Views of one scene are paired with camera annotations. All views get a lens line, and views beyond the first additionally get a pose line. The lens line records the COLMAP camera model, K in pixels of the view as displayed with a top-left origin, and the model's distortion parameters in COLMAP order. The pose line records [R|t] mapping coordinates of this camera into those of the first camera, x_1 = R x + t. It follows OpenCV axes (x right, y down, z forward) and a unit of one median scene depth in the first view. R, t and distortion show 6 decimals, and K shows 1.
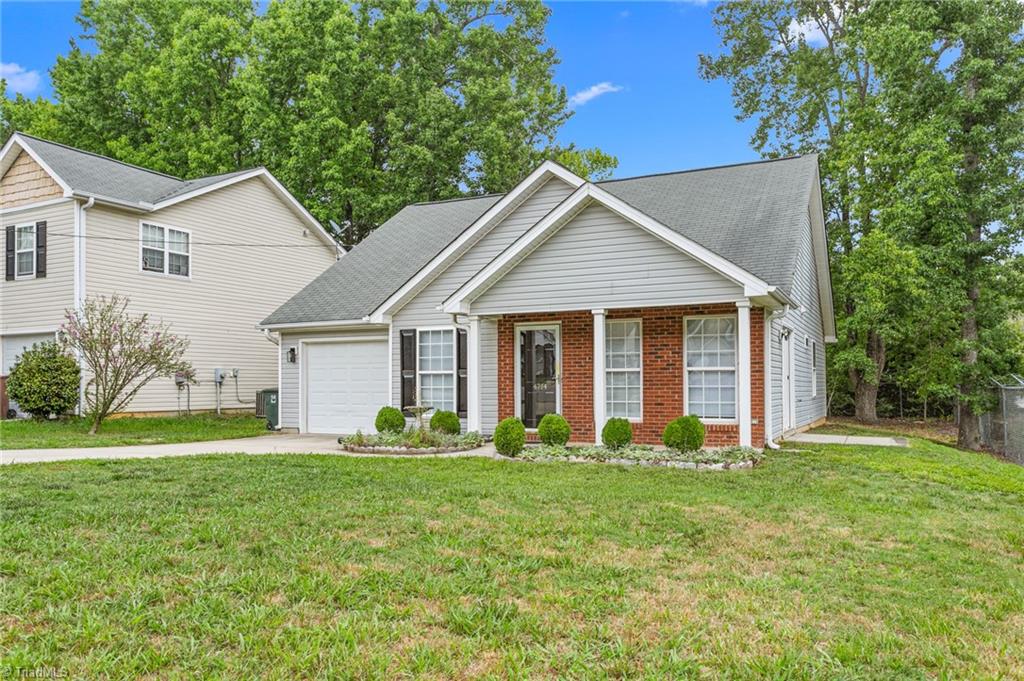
lens RADIAL K [[768.5, 0, 511.1], [0, 768.5, 344.8], [0, 0, 1]] dist [0.004885, -0.003326]
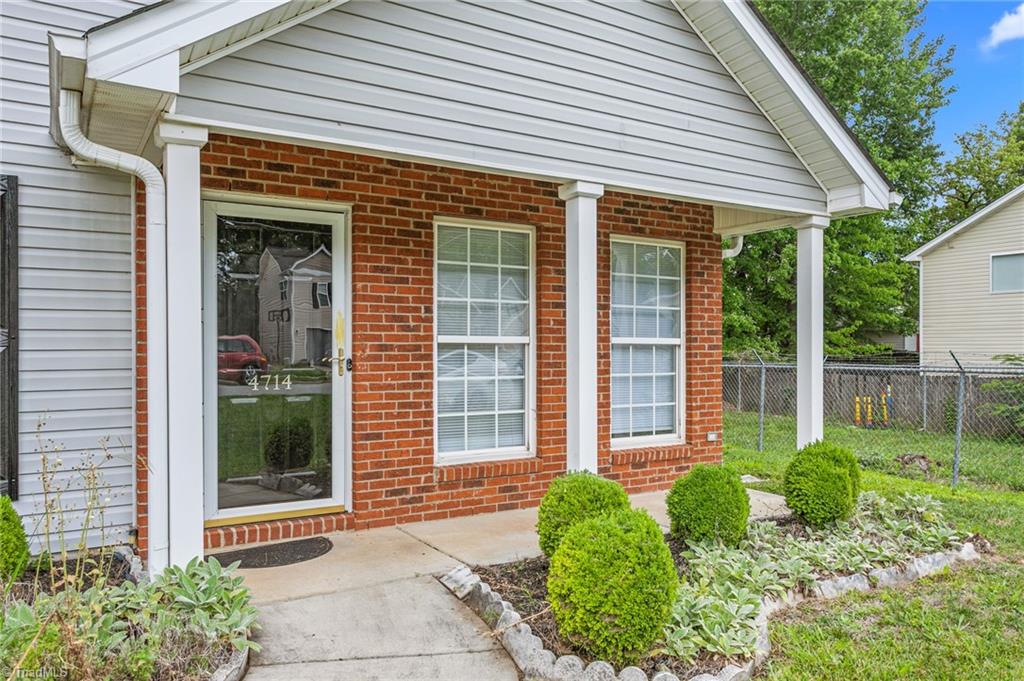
lens RADIAL K [[768.5, 0, 511.8], [0, 768.5, 345.4], [0, 0, 1]] dist [0.004885, -0.003326]
pose [[0.507191, 0.011136, 0.861762, -0.196728], [-0.043231, 0.998986, 0.012534, 0.026452], [-0.860749, -0.043612, 0.507158, 0.686025]]
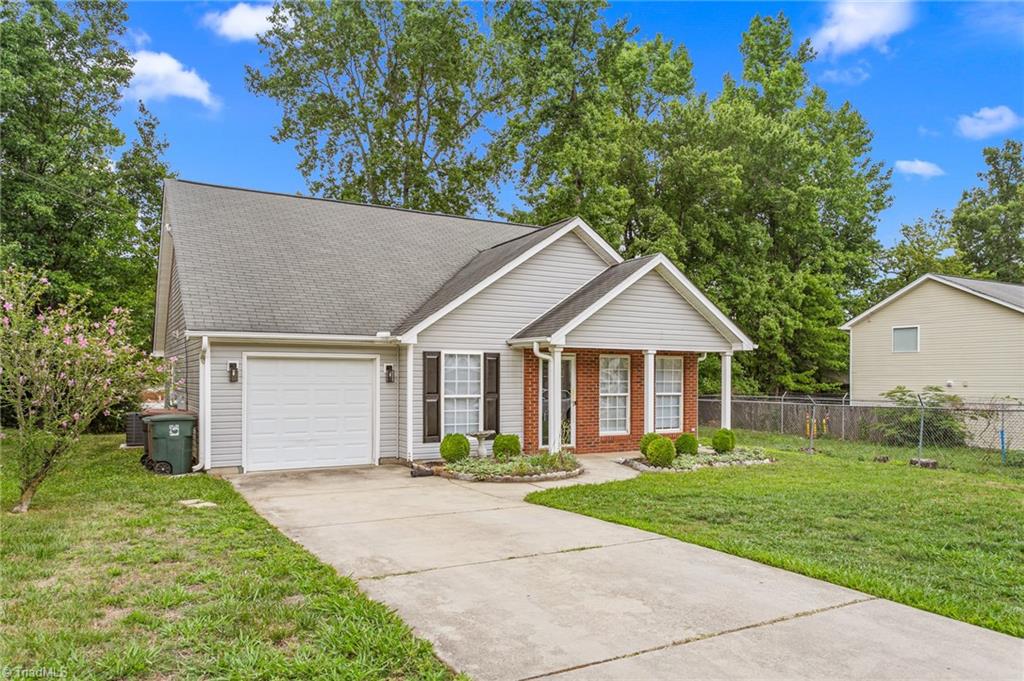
lens RADIAL K [[711.4, 0, 508.7], [0, 711.4, 367.6], [0, 0, 1]] dist [0.002575, 0.002313]
pose [[0.546595, 0.018944, 0.837182, -0.843990], [-0.047583, 0.998831, 0.008465, -0.012328], [-0.836044, -0.044463, 0.546858, 0.446414]]
